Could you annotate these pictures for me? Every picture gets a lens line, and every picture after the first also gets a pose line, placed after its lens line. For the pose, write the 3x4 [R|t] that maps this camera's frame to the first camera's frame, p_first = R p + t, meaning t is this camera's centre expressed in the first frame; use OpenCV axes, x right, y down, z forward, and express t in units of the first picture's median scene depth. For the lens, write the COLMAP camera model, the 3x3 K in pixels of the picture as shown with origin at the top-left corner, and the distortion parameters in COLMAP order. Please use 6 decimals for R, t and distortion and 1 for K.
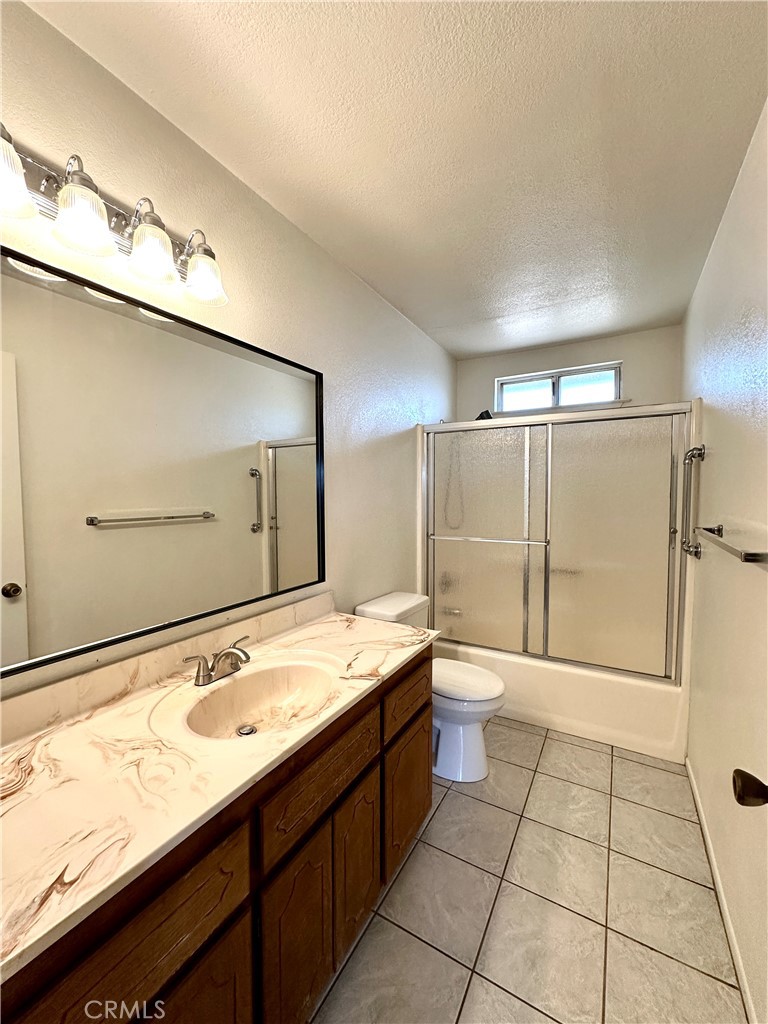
lens RADIAL K [[414.7, 0, 385.3], [0, 414.7, 507.0], [0, 0, 1]] dist [0.036505, -0.001348]
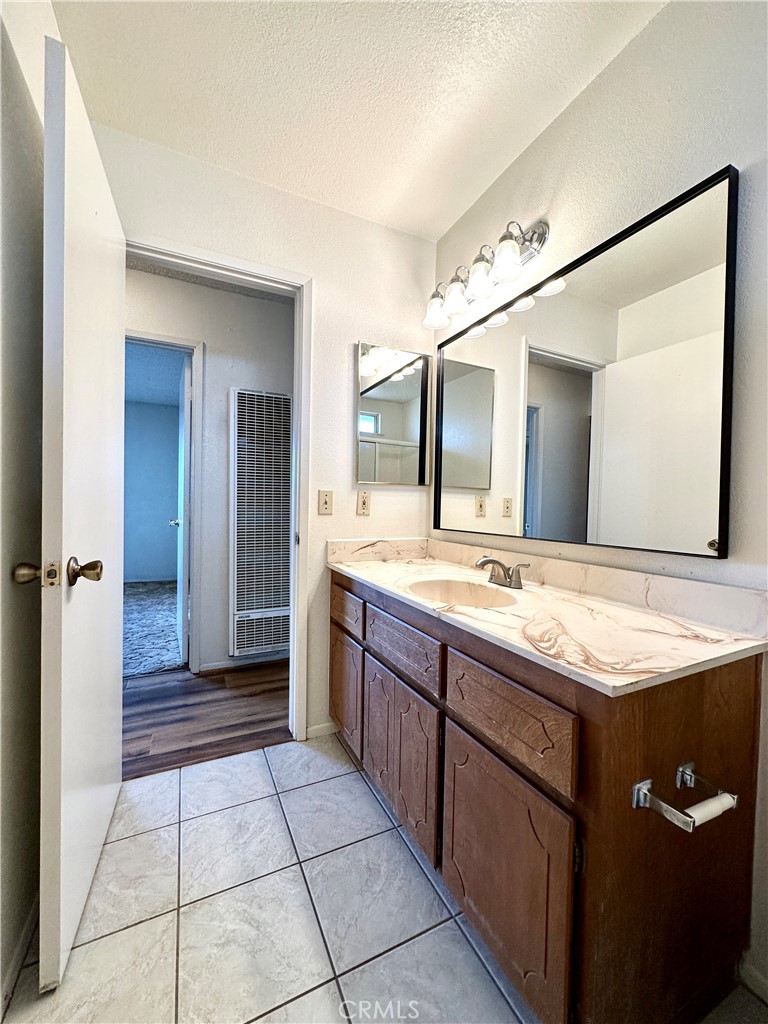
lens RADIAL K [[414.7, 0, 387.0], [0, 414.7, 517.3], [0, 0, 1]] dist [0.036505, -0.001348]
pose [[-0.543732, 0.012277, -0.839169, 0.618753], [-0.053380, 0.997362, 0.049179, 0.148505], [0.837559, 0.071535, -0.541643, 1.116274]]
